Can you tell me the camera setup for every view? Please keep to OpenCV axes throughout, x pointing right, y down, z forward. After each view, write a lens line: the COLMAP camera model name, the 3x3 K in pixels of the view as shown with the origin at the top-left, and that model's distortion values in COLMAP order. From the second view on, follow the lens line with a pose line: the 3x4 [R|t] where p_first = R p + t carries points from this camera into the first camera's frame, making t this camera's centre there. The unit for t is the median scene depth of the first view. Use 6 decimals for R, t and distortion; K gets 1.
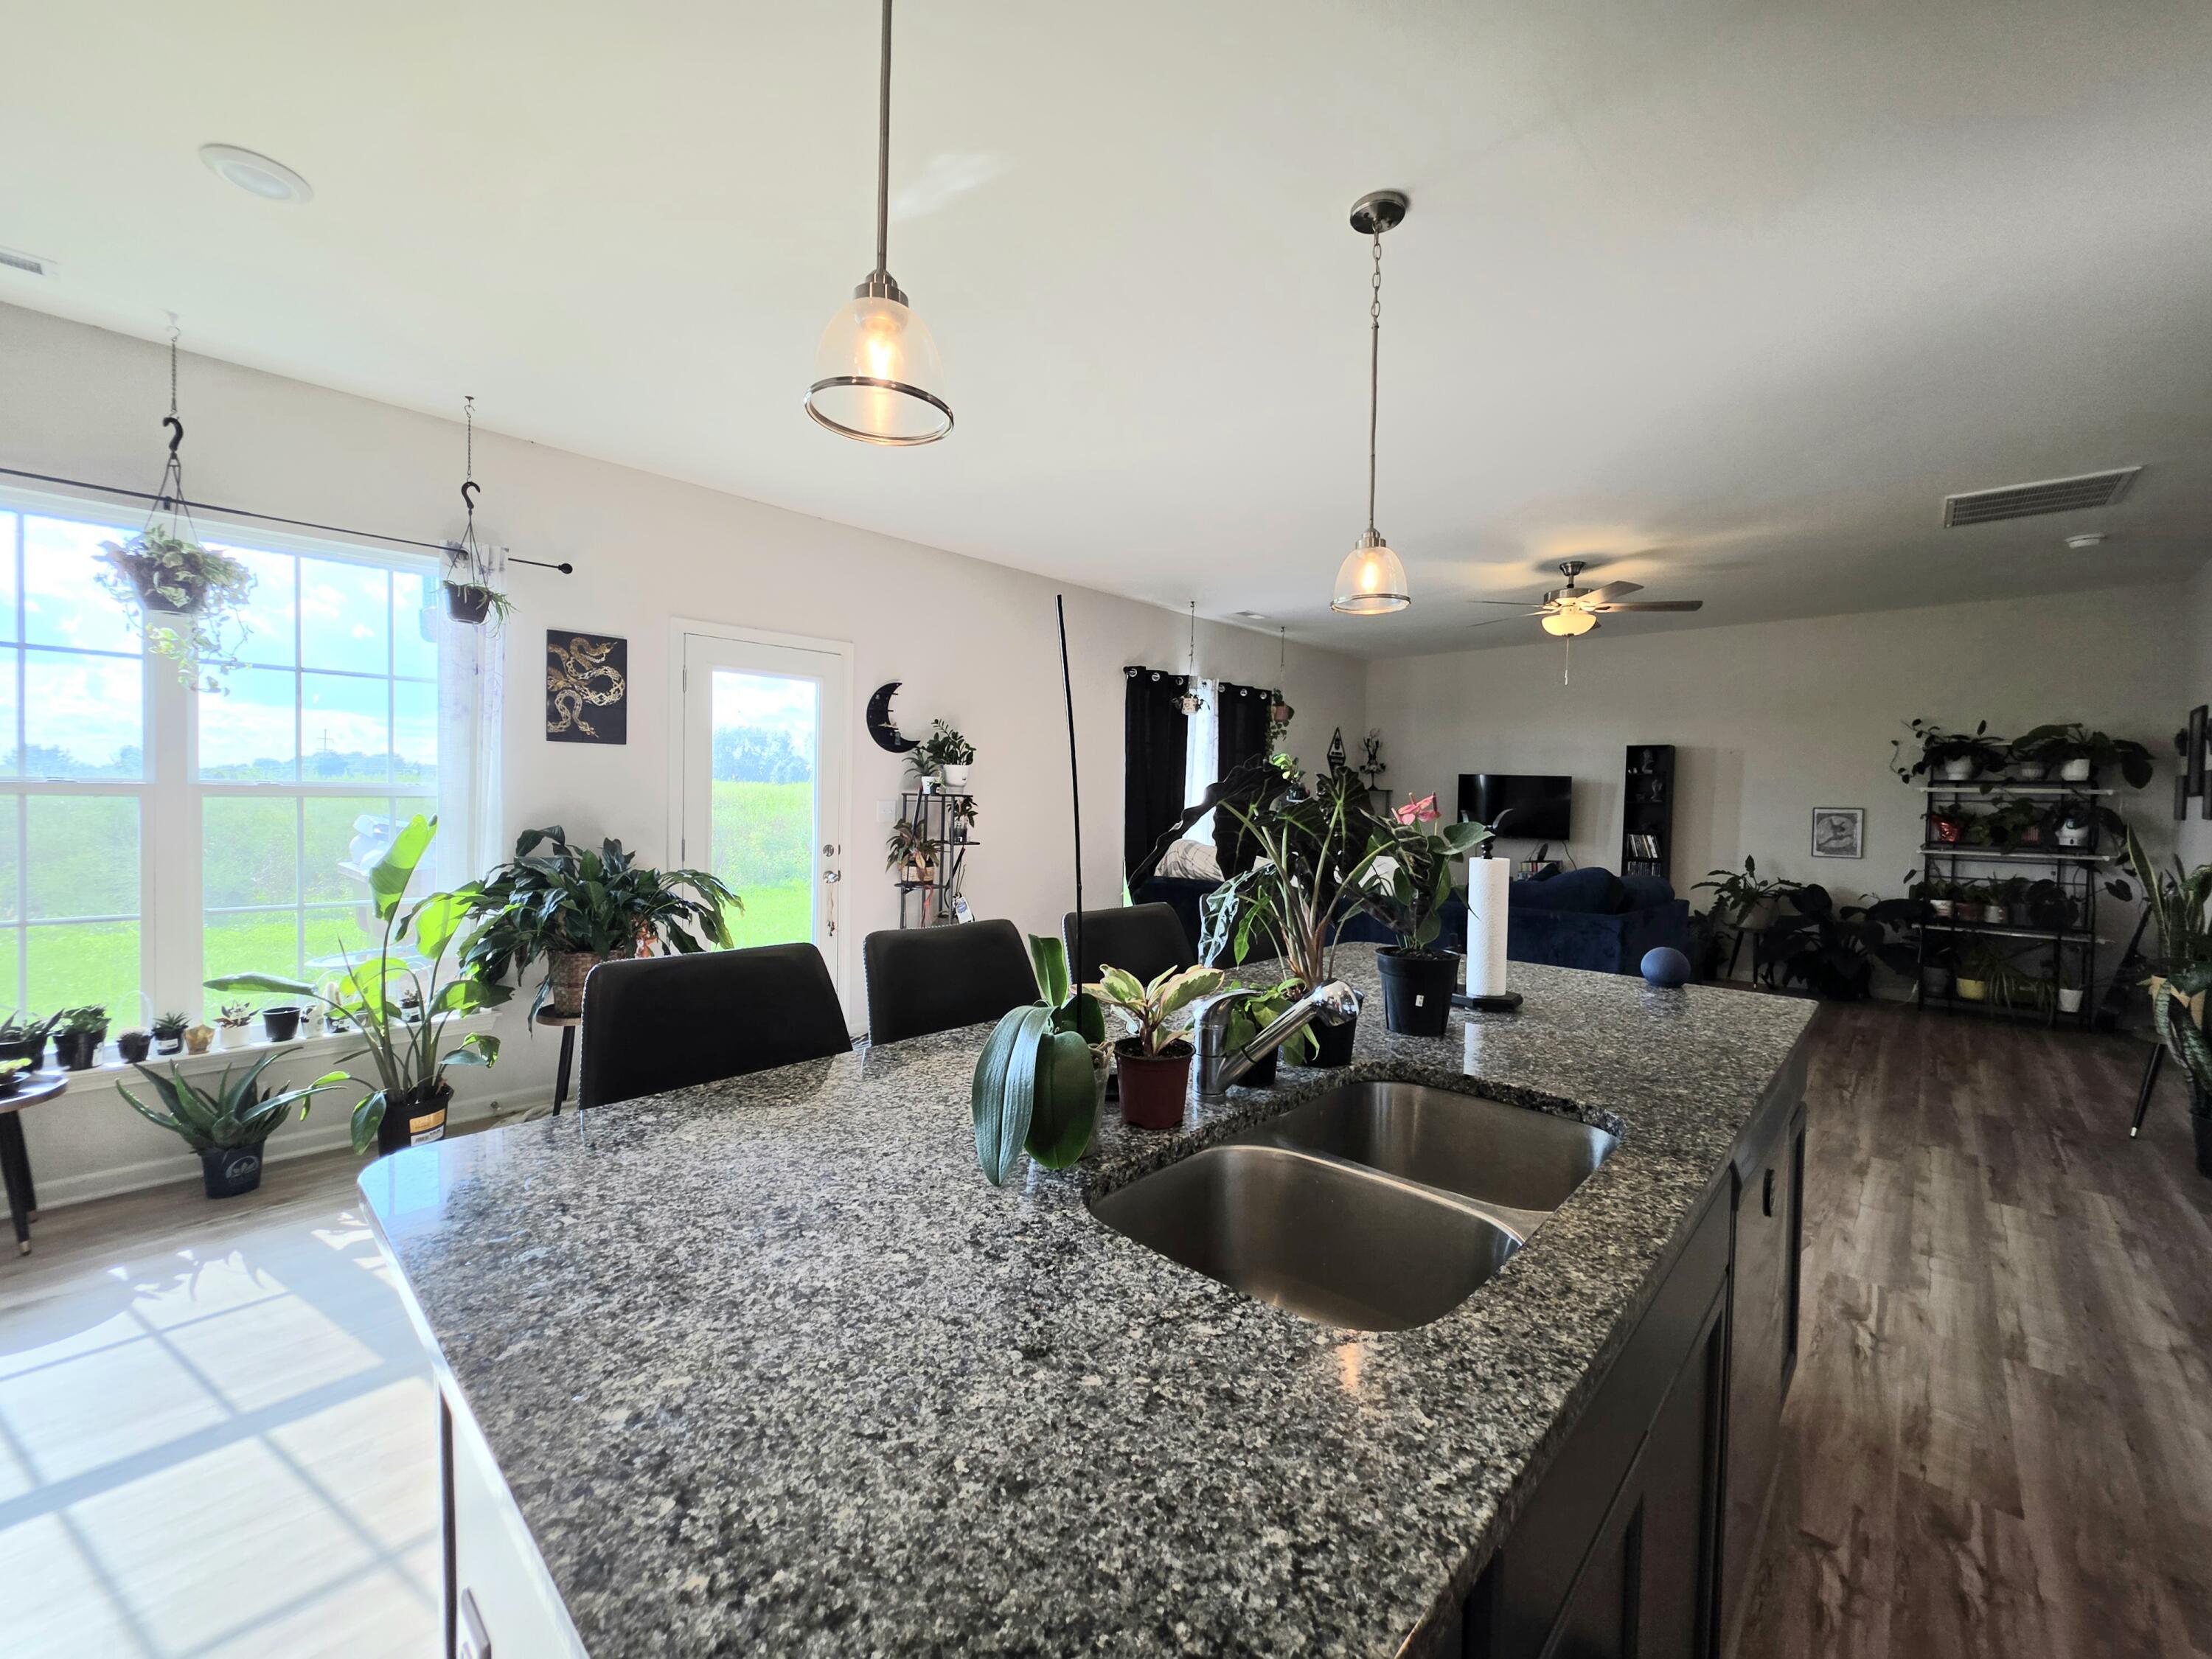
lens RADIAL K [[887.1, 0, 1103.2], [0, 887.1, 817.7], [0, 0, 1]] dist [-0.004057, 0.000374]
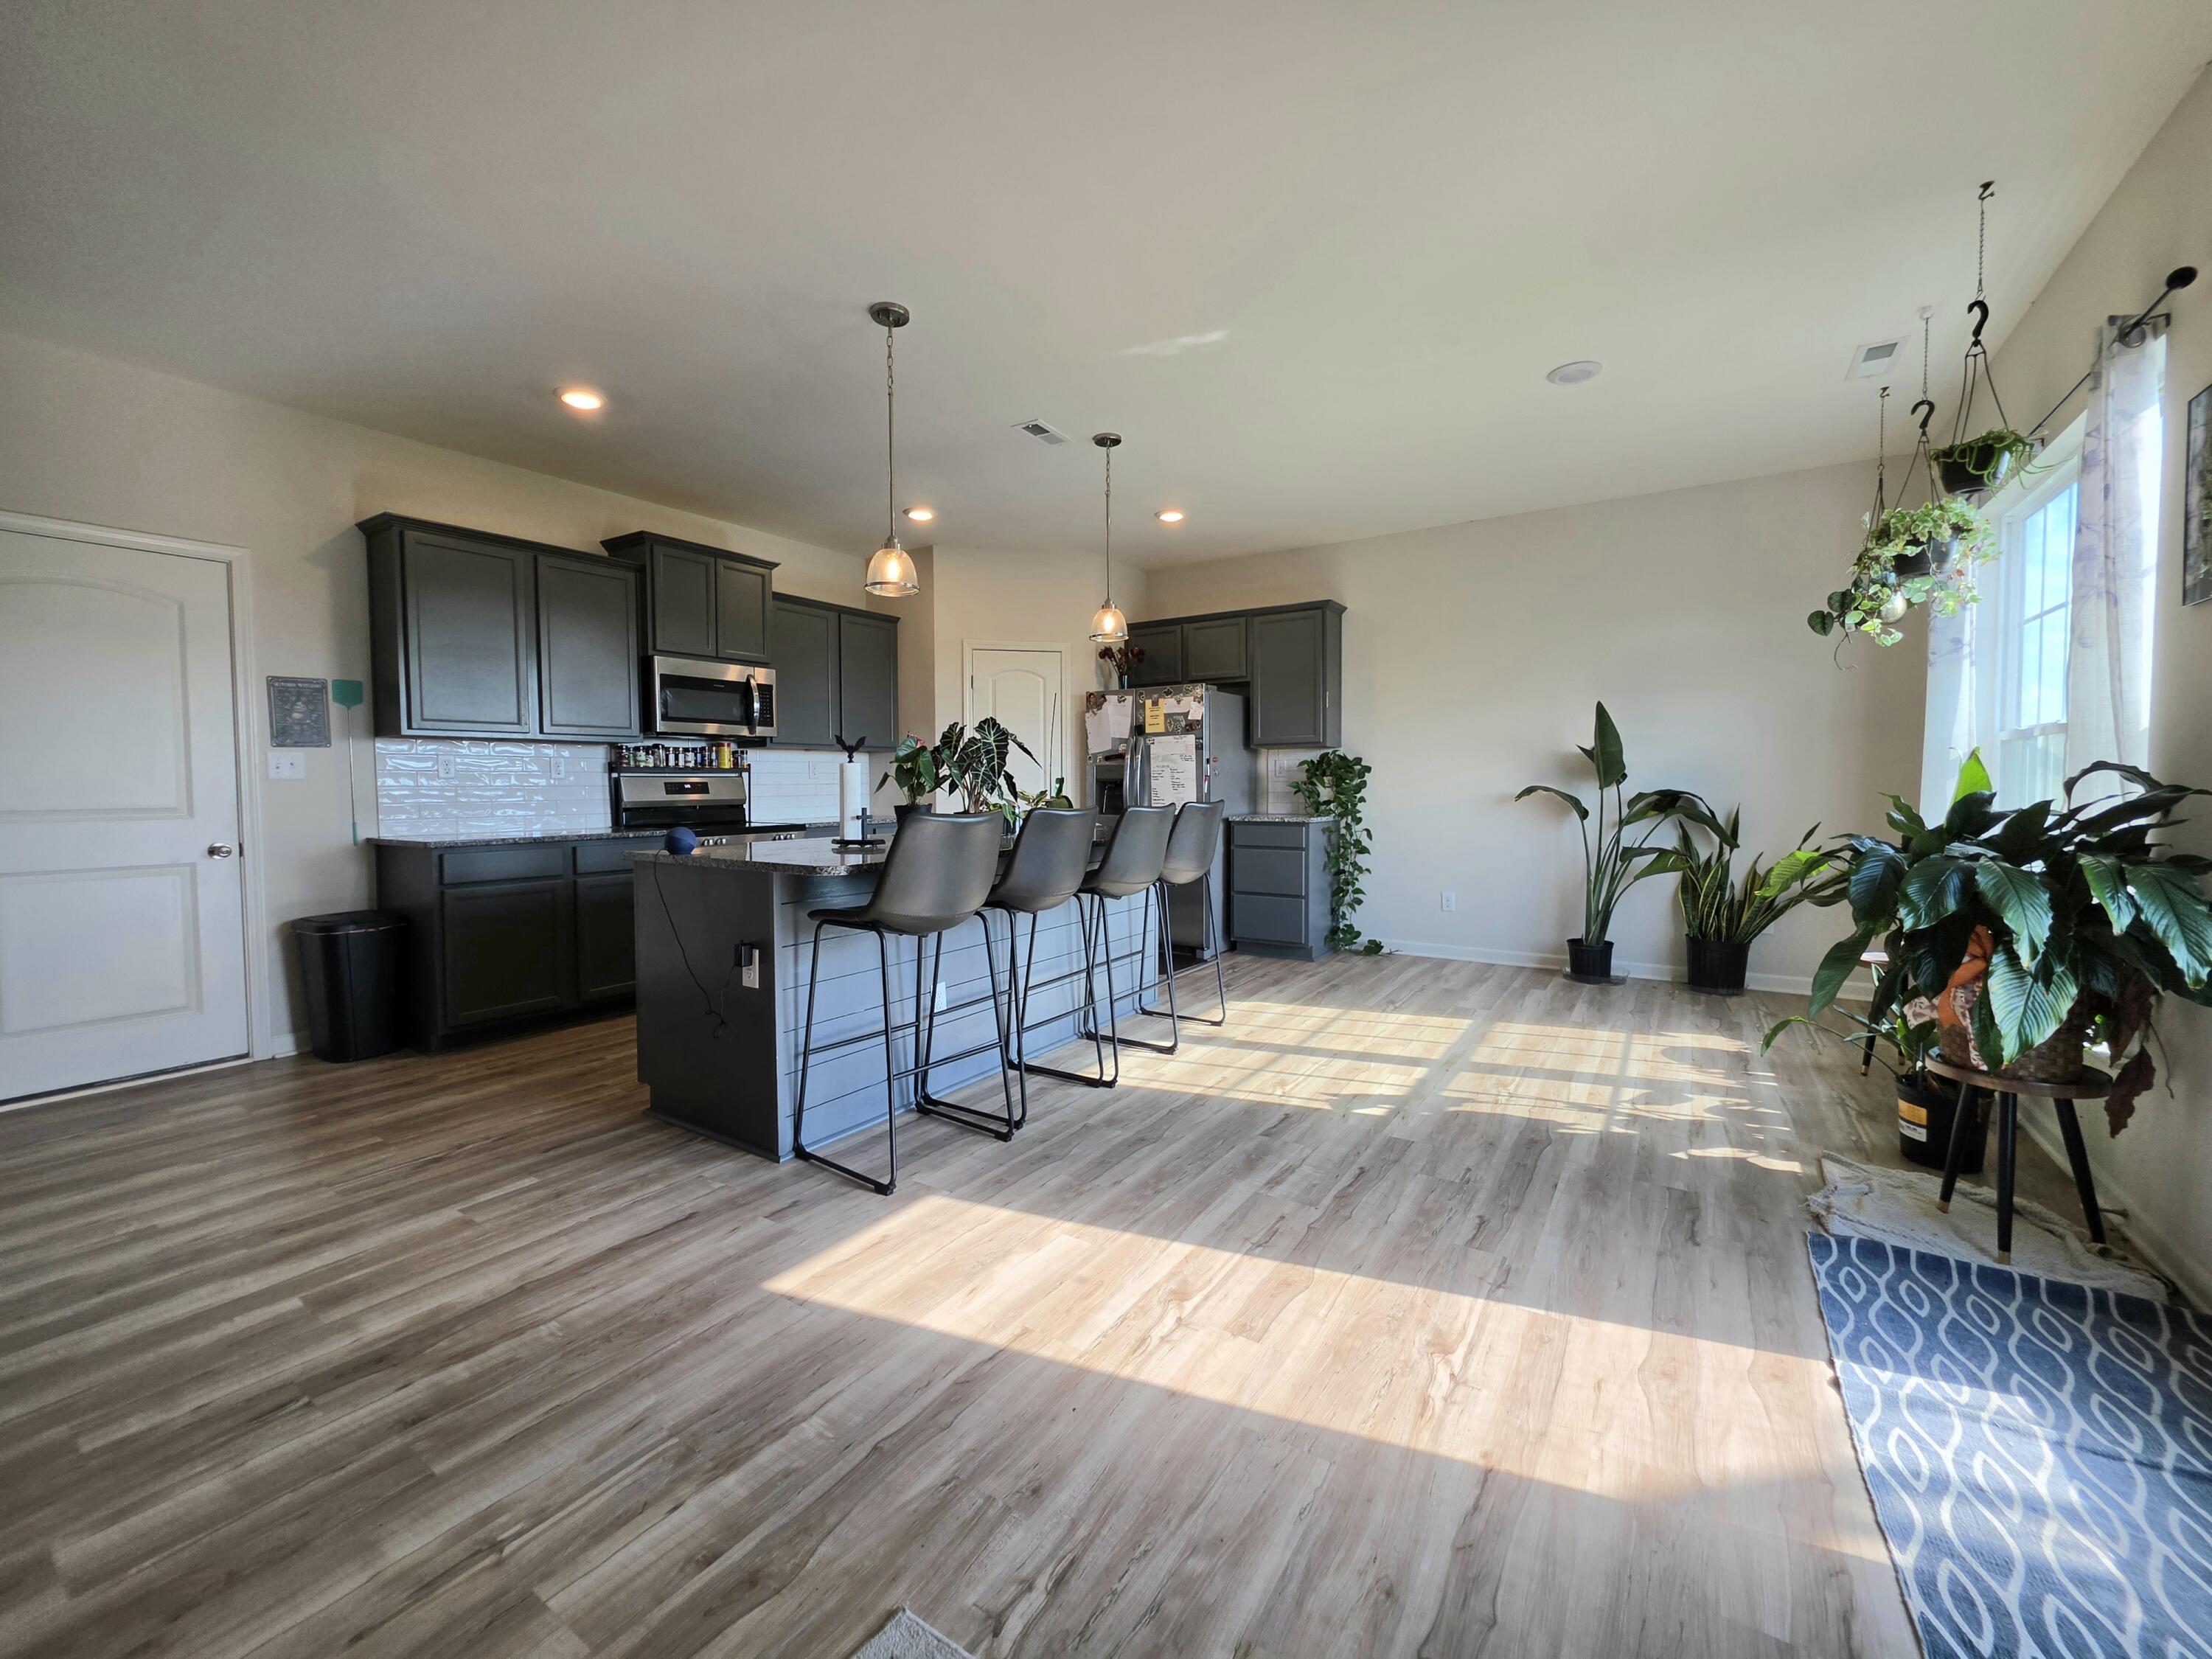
lens RADIAL K [[887.1, 0, 1114.8], [0, 887.1, 822.3], [0, 0, 1]] dist [-0.004057, 0.000374]
pose [[-0.983941, -0.004632, -0.178432, 0.142616], [-0.016612, 0.997701, 0.065701, 0.024128], [0.177718, 0.067610, -0.981756, 1.761806]]
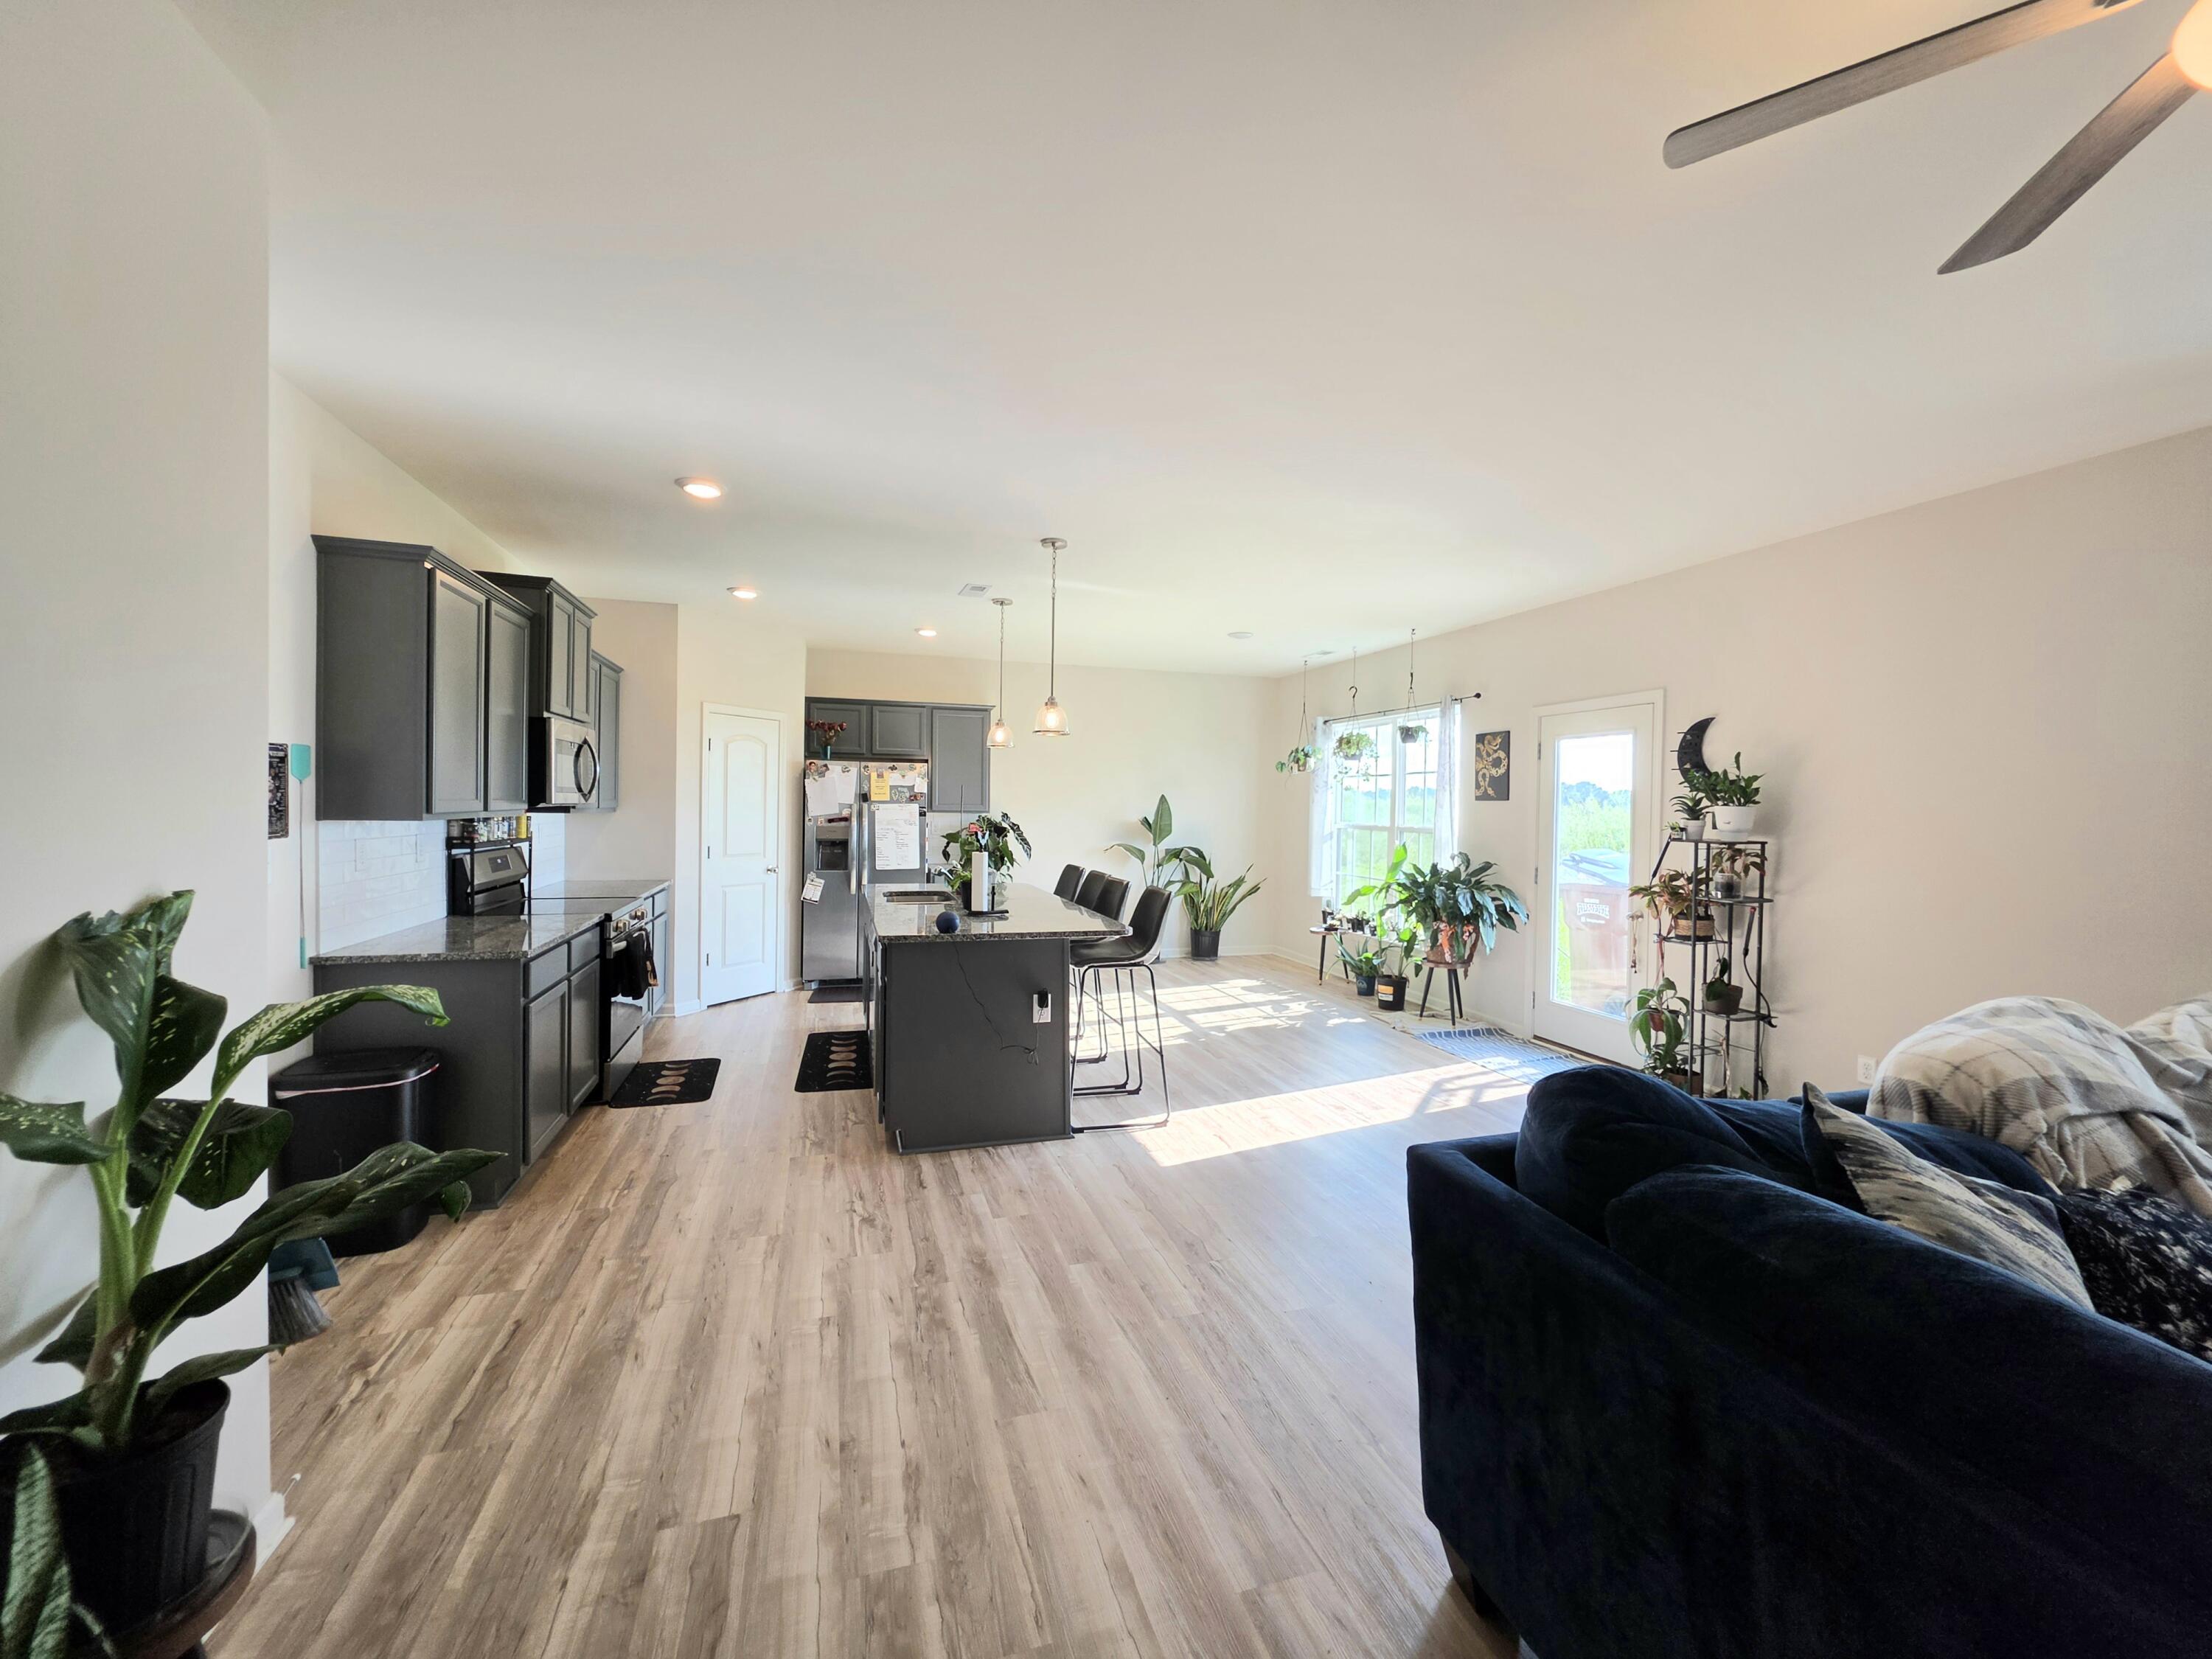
lens RADIAL K [[887.1, 0, 1106.0], [0, 887.1, 818.9], [0, 0, 1]] dist [-0.004057, 0.000374]
pose [[-0.491526, -0.012490, -0.870773, 1.423593], [-0.045534, 0.998898, 0.011375, -0.050313], [0.869672, 0.045241, -0.491553, 1.501125]]
